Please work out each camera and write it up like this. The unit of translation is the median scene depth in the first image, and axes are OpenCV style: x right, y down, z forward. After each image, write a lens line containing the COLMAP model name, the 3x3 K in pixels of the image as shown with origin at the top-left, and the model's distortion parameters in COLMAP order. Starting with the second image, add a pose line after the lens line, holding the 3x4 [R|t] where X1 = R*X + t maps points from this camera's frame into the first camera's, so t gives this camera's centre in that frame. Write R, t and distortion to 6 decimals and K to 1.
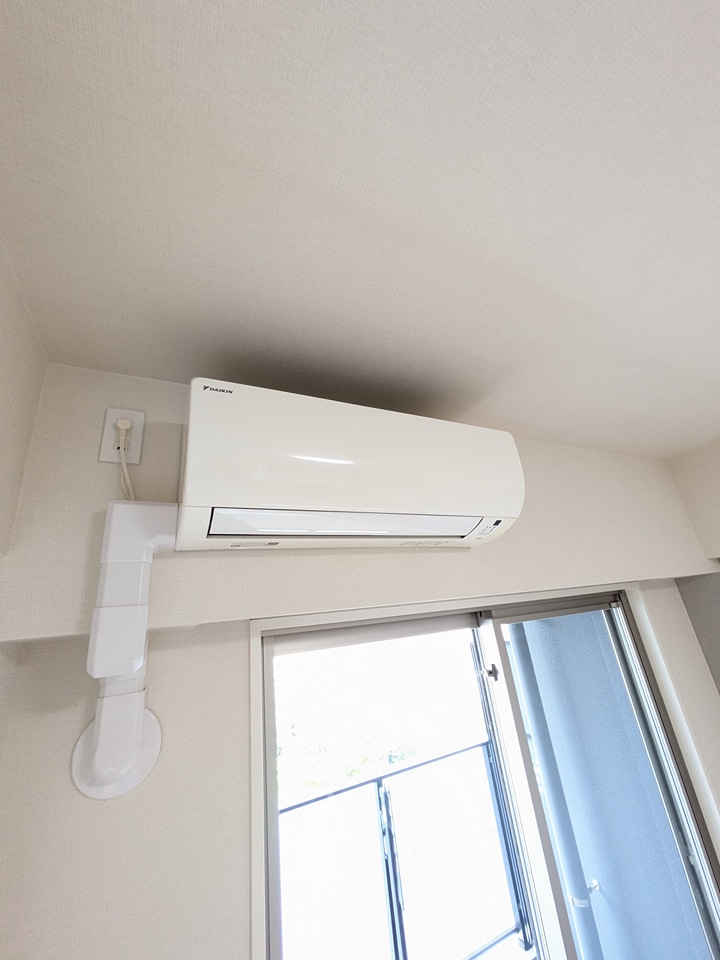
lens RADIAL K [[379.9, 0, 360.2], [0, 379.9, 480.4], [0, 0, 1]] dist [-0.001928, 0.001284]
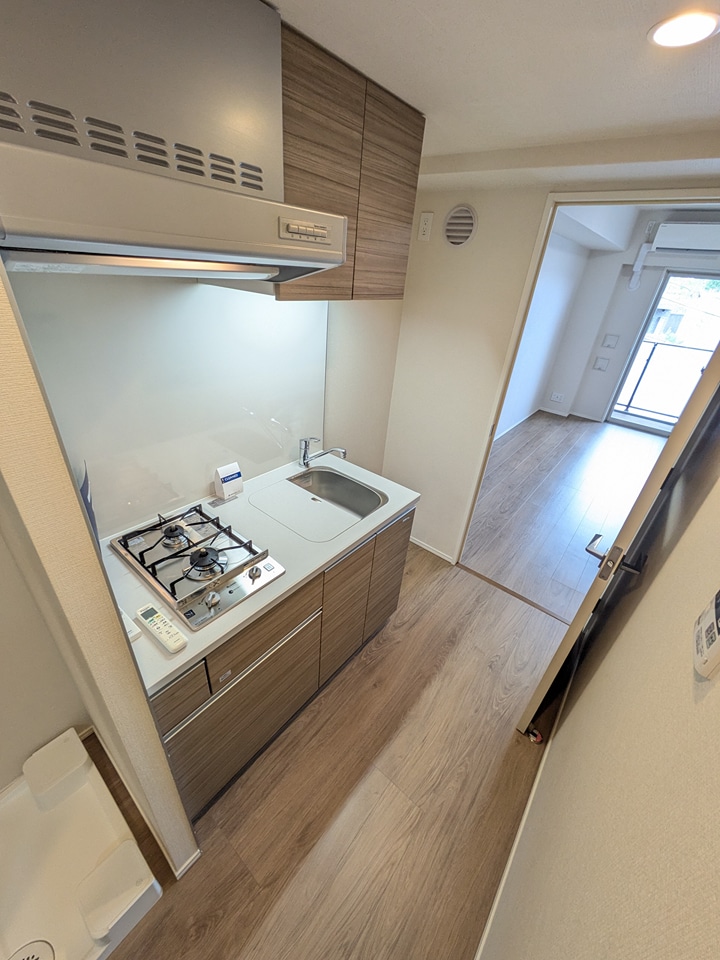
lens RADIAL K [[379.9, 0, 359.2], [0, 379.9, 482.2], [0, 0, 1]] dist [-0.001928, 0.001284]
pose [[0.397455, 0.570609, -0.718634, 4.178339], [0.204437, 0.708403, 0.675553, -2.293725], [0.894559, -0.415417, 0.164904, -5.788086]]
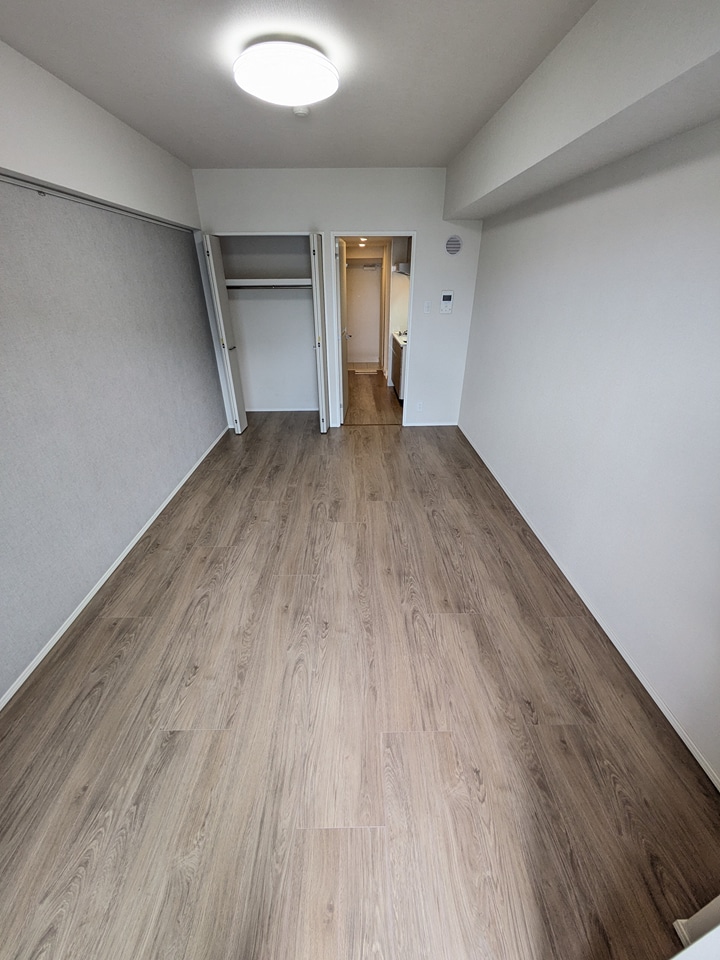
lens RADIAL K [[379.9, 0, 357.5], [0, 379.9, 485.1], [0, 0, 1]] dist [-0.001928, 0.001284]
pose [[-0.894066, -0.107774, 0.434776, 0.199736], [-0.055011, 0.989695, 0.132206, 1.009110], [-0.444544, 0.094283, -0.890781, 1.505493]]
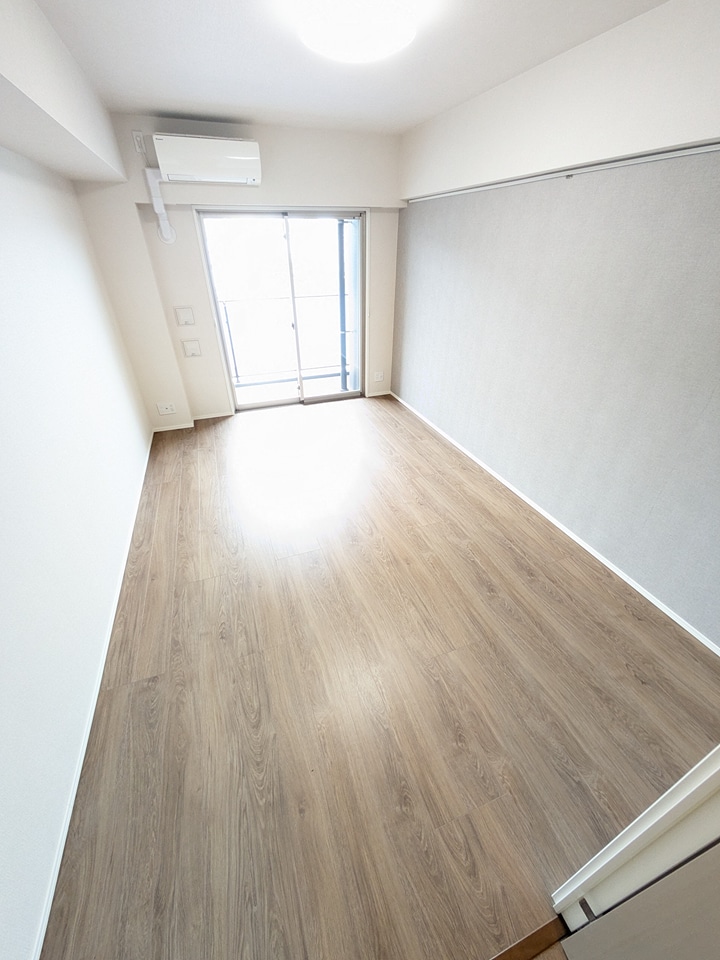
lens RADIAL K [[379.9, 0, 356.1], [0, 379.9, 483.8], [0, 0, 1]] dist [-0.001928, 0.001284]
pose [[0.987101, 0.152680, -0.048165, 2.355893], [-0.050956, 0.584825, 0.809558, -1.389783], [0.151771, -0.796661, 0.585061, -3.833600]]
